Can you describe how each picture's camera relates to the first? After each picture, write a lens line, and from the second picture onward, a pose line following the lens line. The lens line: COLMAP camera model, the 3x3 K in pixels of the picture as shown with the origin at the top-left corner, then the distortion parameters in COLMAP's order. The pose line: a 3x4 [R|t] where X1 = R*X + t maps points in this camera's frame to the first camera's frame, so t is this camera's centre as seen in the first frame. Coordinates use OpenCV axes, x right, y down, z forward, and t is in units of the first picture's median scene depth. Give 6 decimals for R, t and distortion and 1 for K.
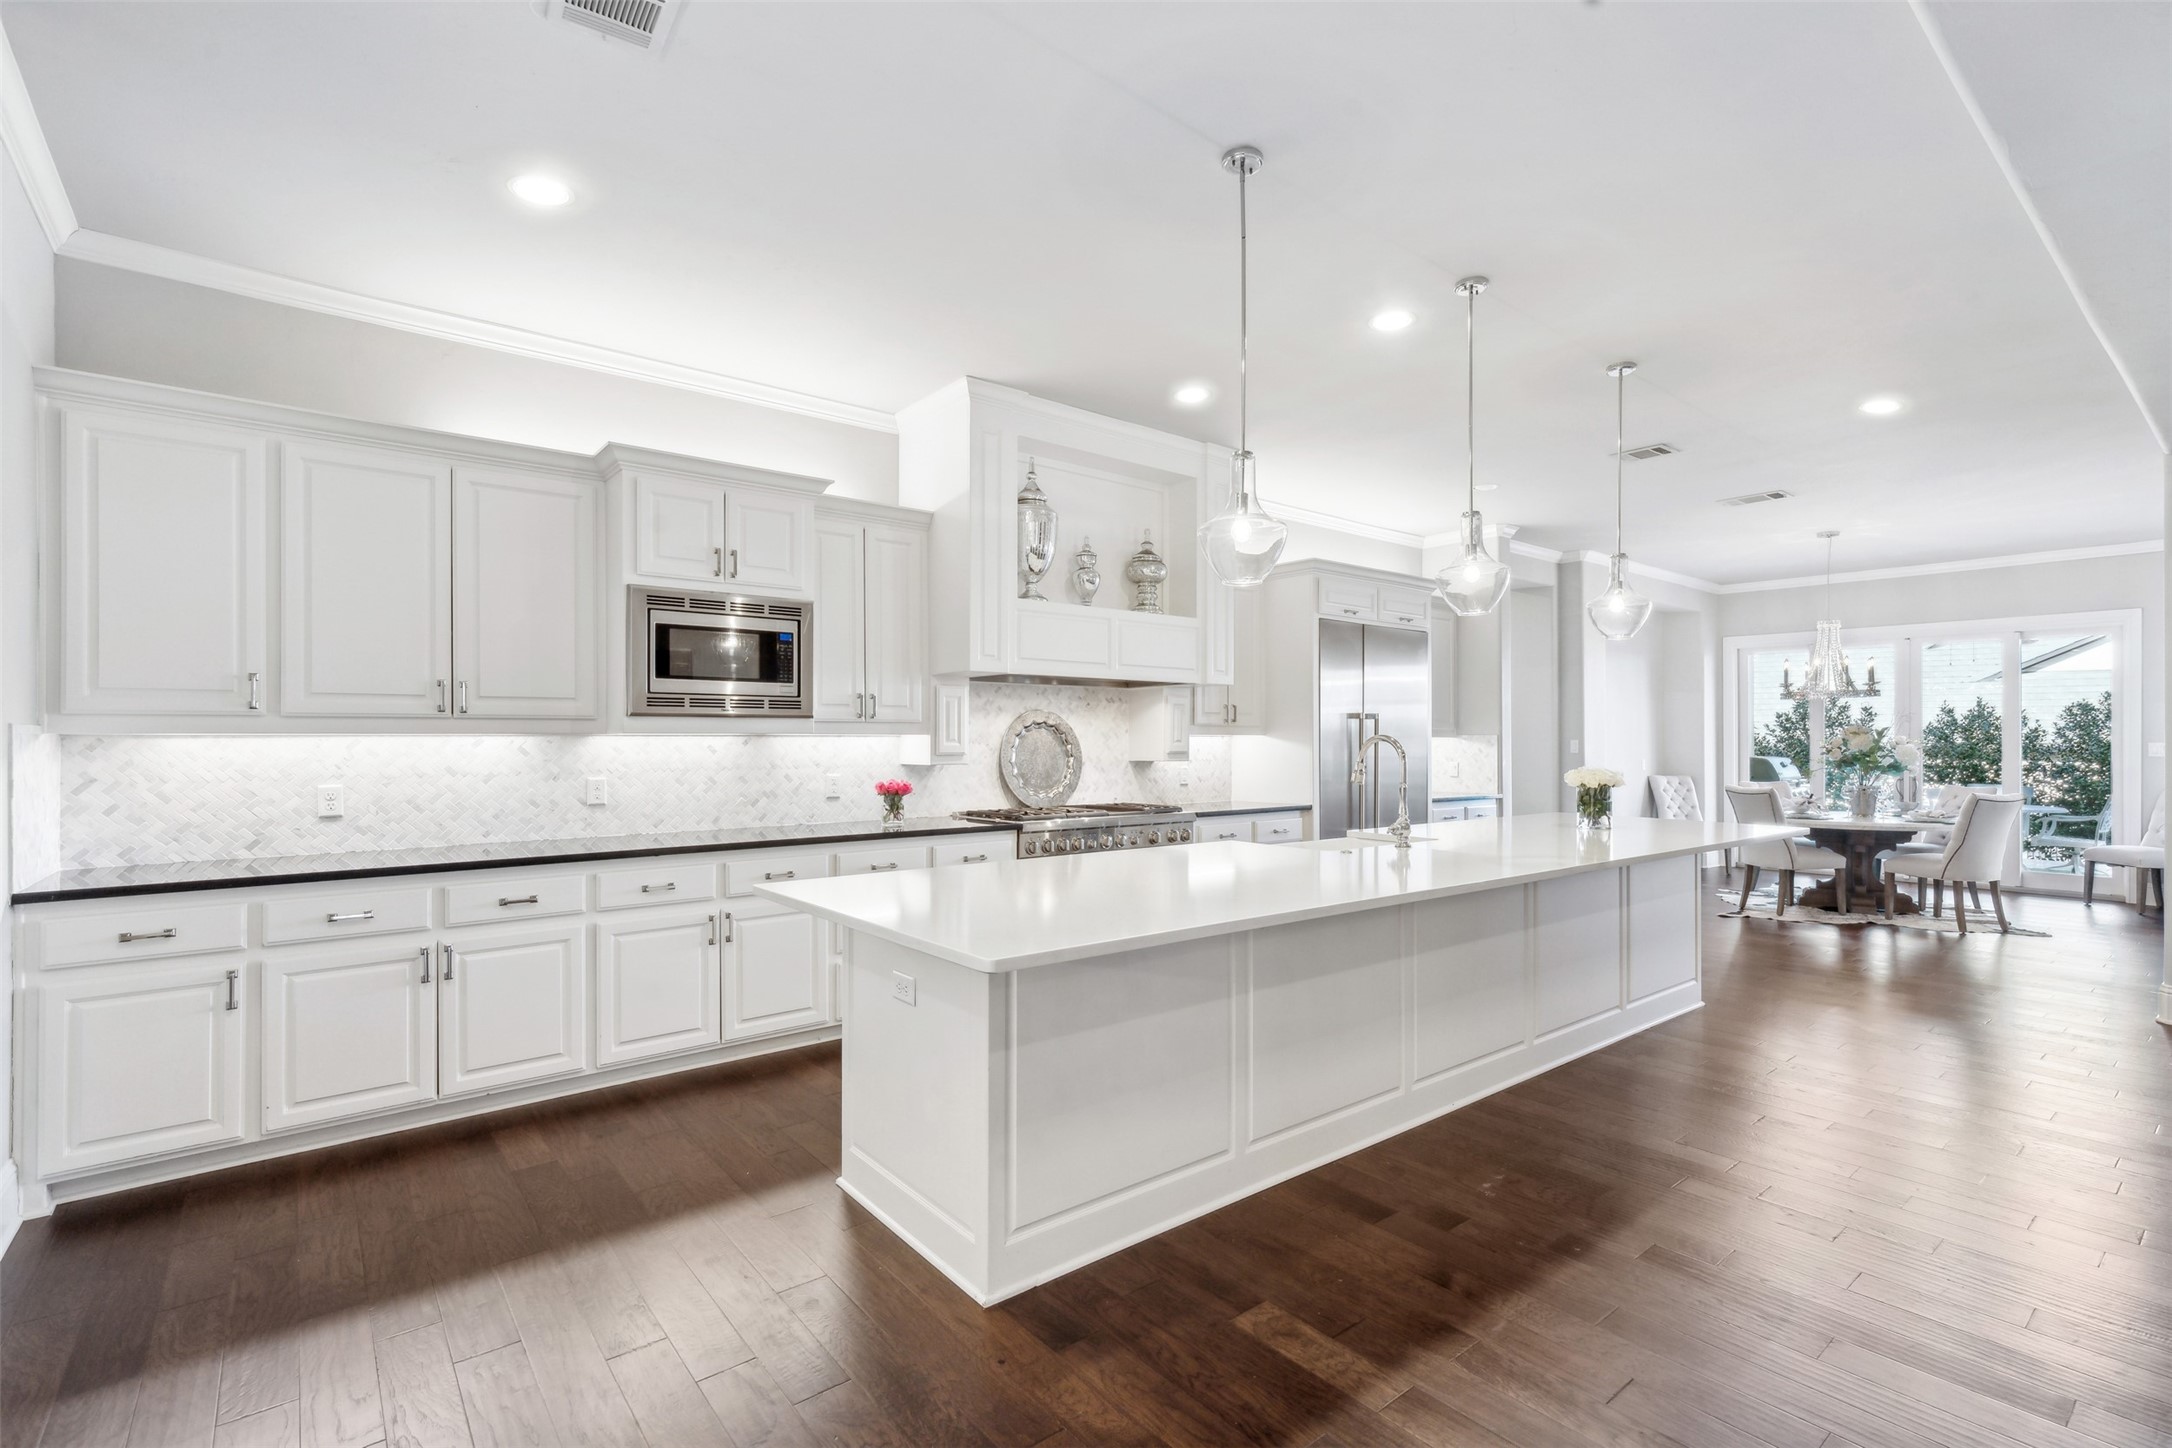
lens RADIAL K [[996.8, 0, 1093.4], [0, 996.8, 730.0], [0, 0, 1]] dist [0.009742, 0.000050]
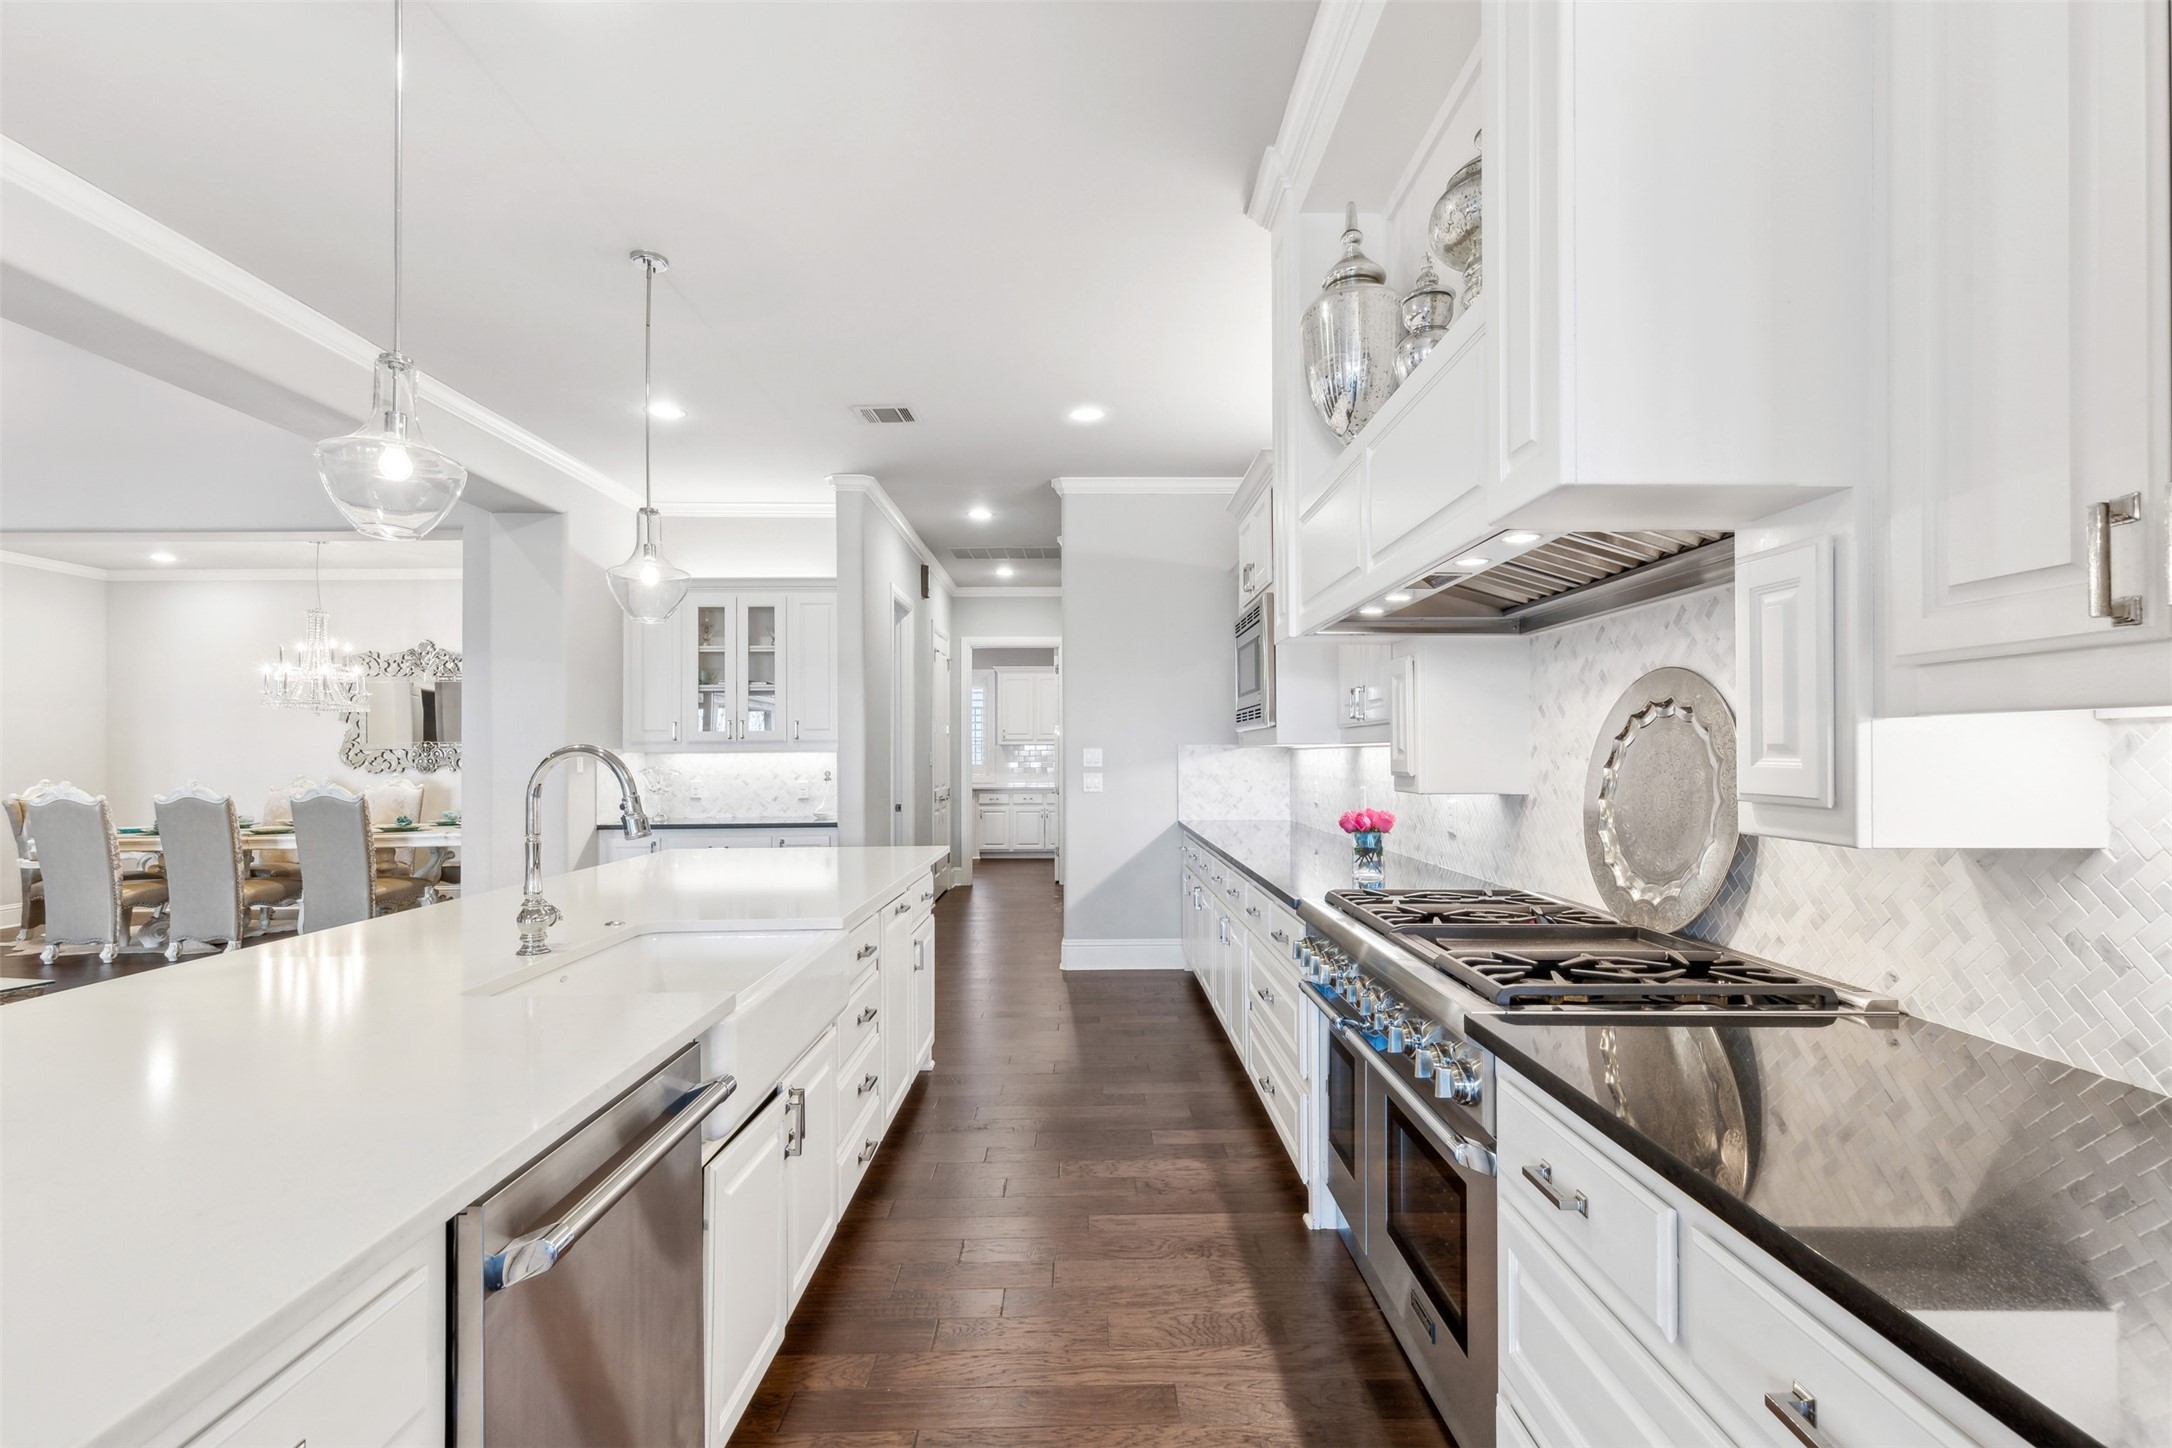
lens RADIAL K [[983.4, 0, 1110.4], [0, 983.4, 744.8], [0, 0, 1]] dist [0.000468, 0.000108]
pose [[-0.612028, -0.003186, -0.790830, 0.376050], [0.014862, 0.999769, -0.015529, 0.011871], [0.790696, -0.021257, -0.611839, 1.084878]]
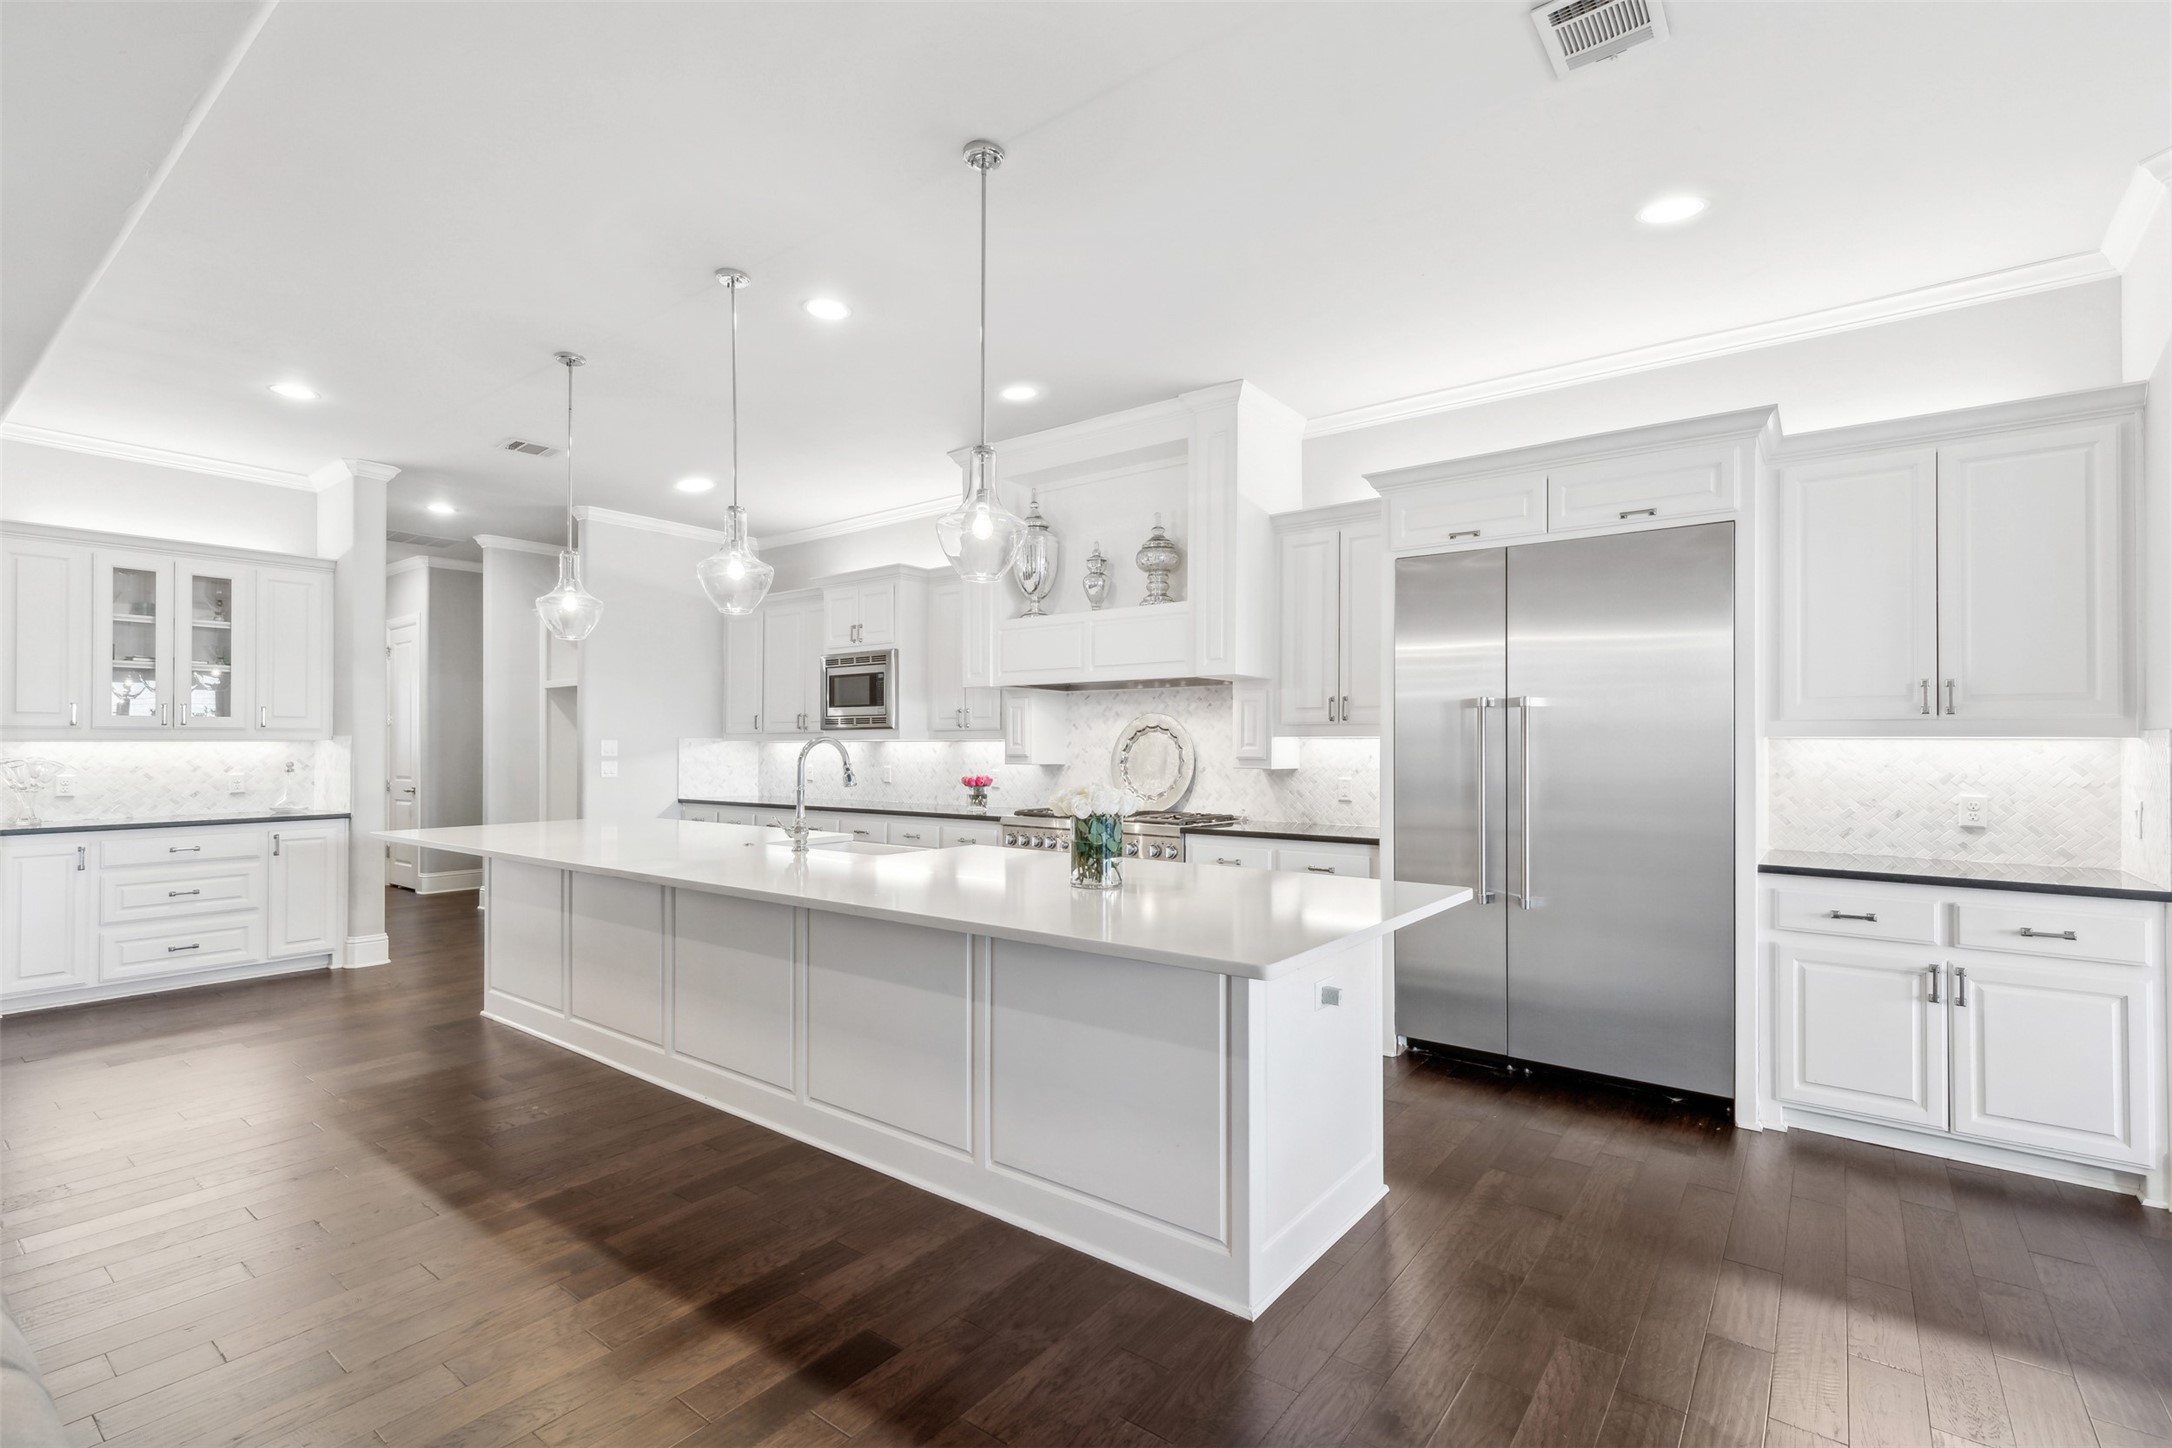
lens RADIAL K [[983.4, 0, 1110.4], [0, 983.4, 744.8], [0, 0, 1]] dist [0.000468, 0.000108]
pose [[0.239035, 0.000200, -0.971011, 0.915065], [0.010898, 0.999936, 0.002889, 0.008126], [0.970950, -0.011273, 0.239017, 0.736894]]
